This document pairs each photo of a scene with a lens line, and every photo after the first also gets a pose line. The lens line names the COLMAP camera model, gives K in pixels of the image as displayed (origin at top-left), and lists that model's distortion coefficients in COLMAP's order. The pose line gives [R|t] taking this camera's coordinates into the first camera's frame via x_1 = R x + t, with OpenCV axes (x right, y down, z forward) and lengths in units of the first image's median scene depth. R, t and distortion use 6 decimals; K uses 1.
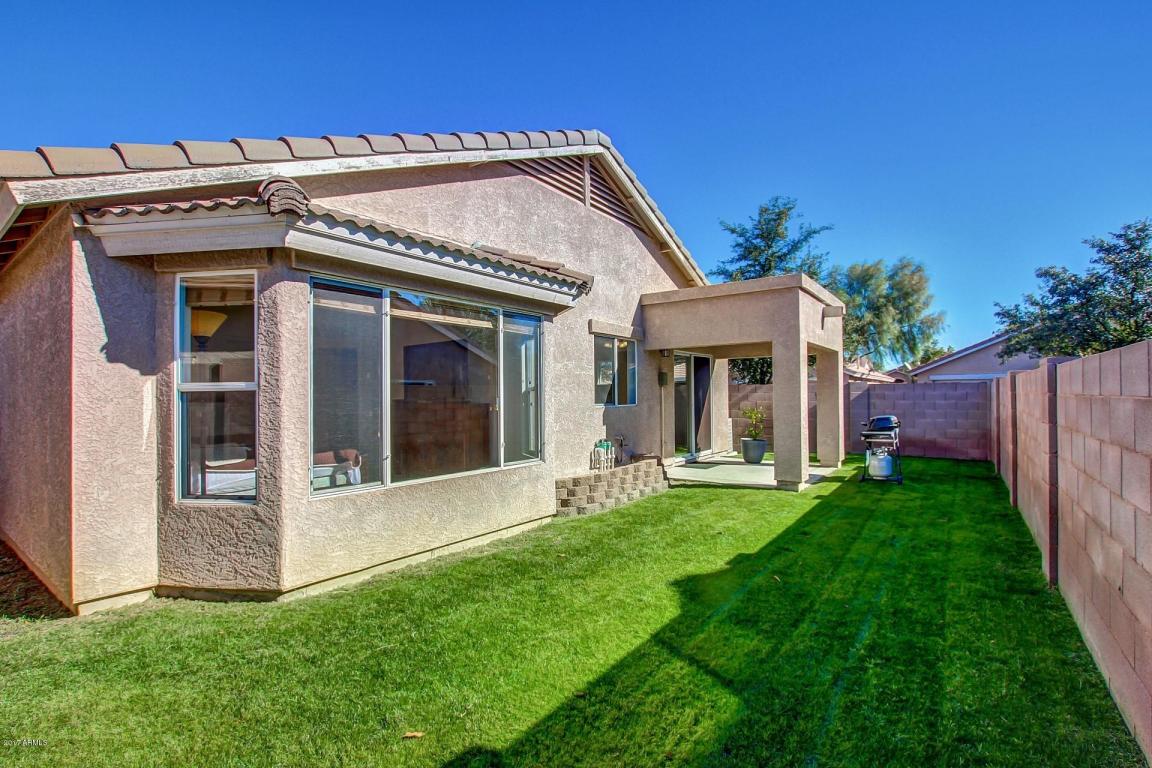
lens RADIAL K [[534.4, 0, 586.6], [0, 534.4, 381.9], [0, 0, 1]] dist [-0.034337, 0.004941]
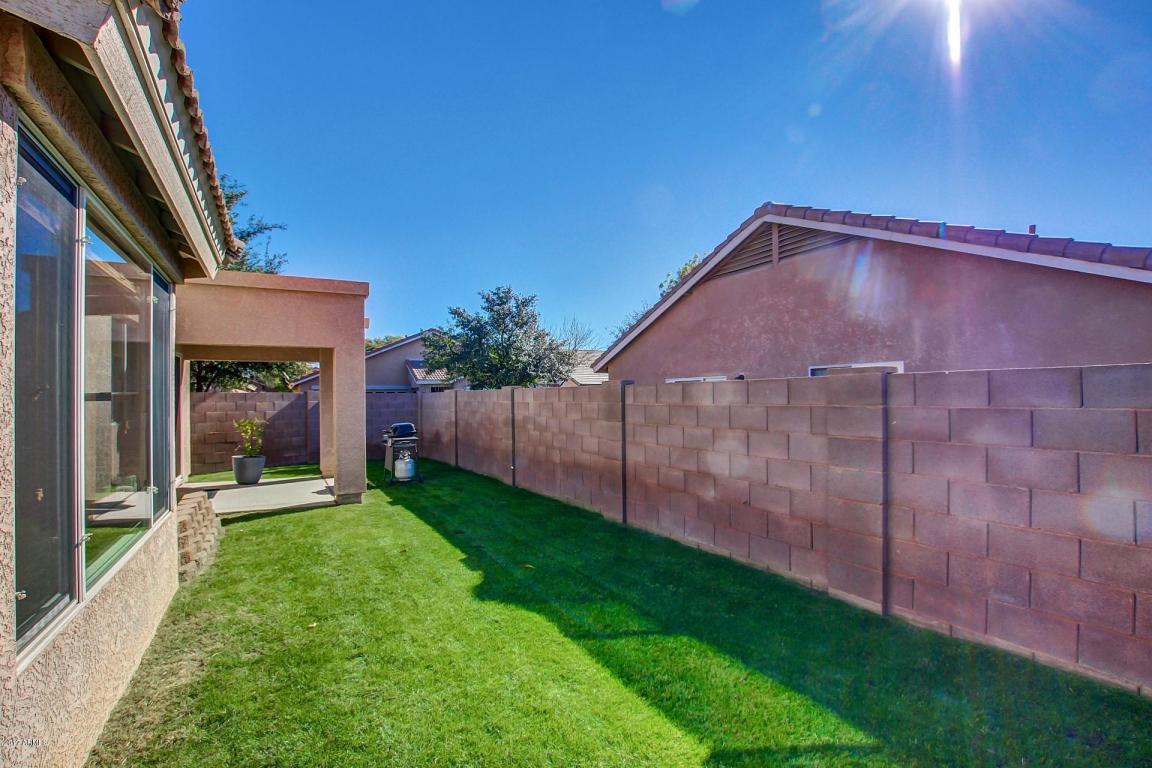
lens RADIAL K [[534.4, 0, 582.5], [0, 534.4, 396.1], [0, 0, 1]] dist [-0.034337, 0.004941]
pose [[0.424128, 0.009761, 0.905549, -0.472284], [-0.019022, 0.999817, -0.001868, 0.003609], [-0.905402, -0.016434, 0.424237, 0.311430]]
